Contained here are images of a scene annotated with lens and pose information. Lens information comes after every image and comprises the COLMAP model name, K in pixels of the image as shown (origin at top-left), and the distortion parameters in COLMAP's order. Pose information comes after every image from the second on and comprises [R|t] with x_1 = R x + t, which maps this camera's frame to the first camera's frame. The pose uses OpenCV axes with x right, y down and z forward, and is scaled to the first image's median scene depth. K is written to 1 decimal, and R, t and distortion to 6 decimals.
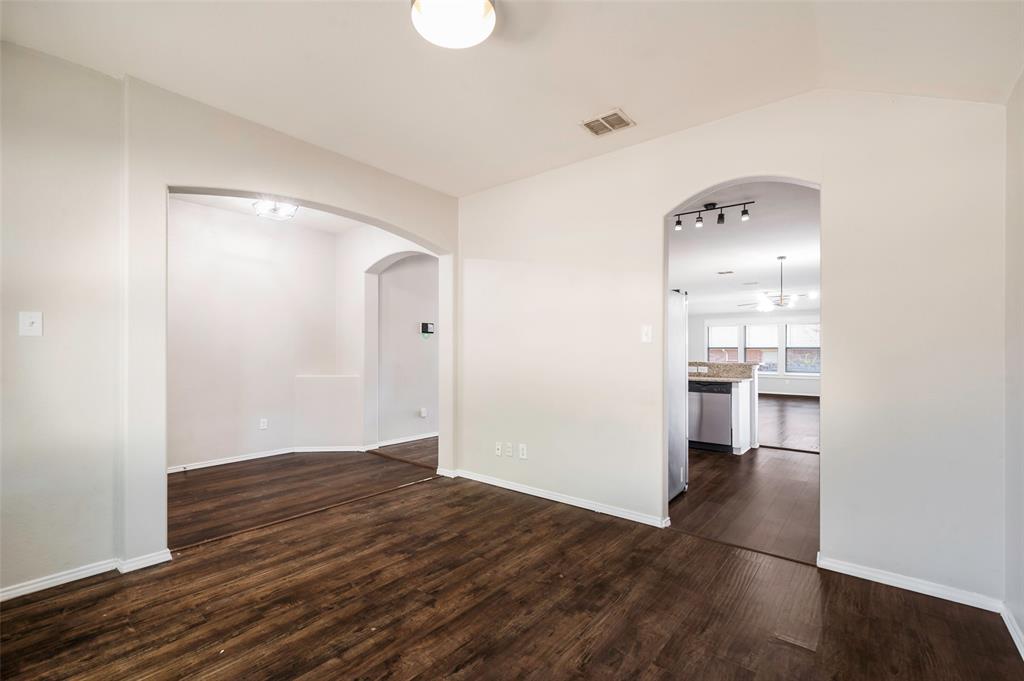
lens RADIAL K [[452.3, 0, 512.2], [0, 452.3, 346.6], [0, 0, 1]] dist [0.004896, 0.000157]
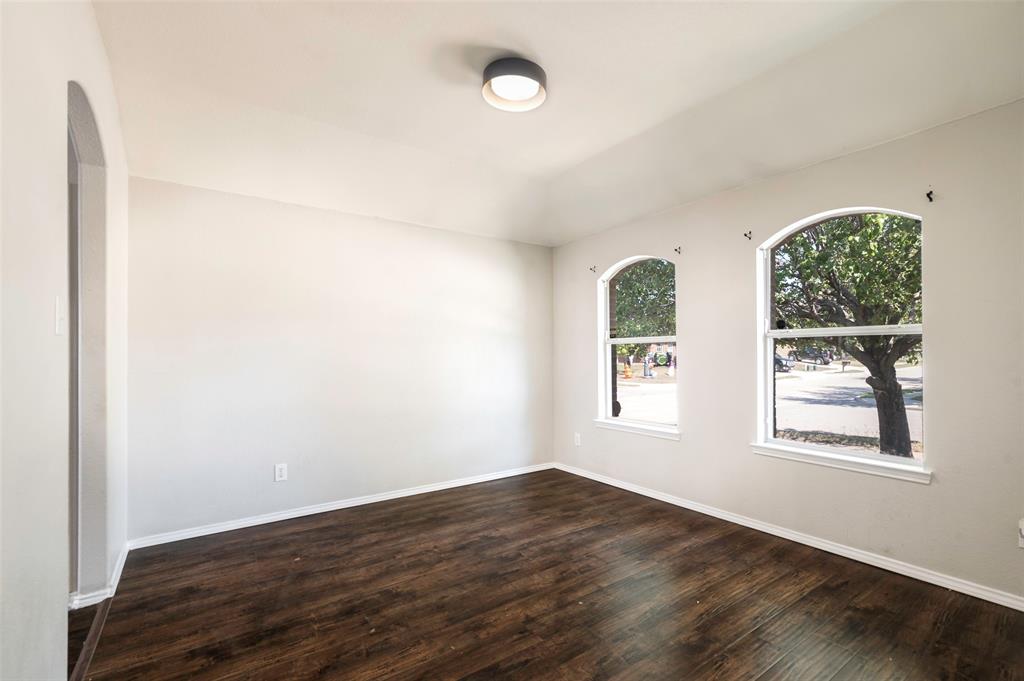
lens RADIAL K [[452.3, 0, 511.9], [0, 452.3, 348.2], [0, 0, 1]] dist [0.004896, 0.000157]
pose [[-0.960941, 0.008987, 0.276607, -0.432478], [0.001302, 0.999608, -0.027955, 0.013915], [-0.276750, -0.026503, -0.960576, 2.025615]]
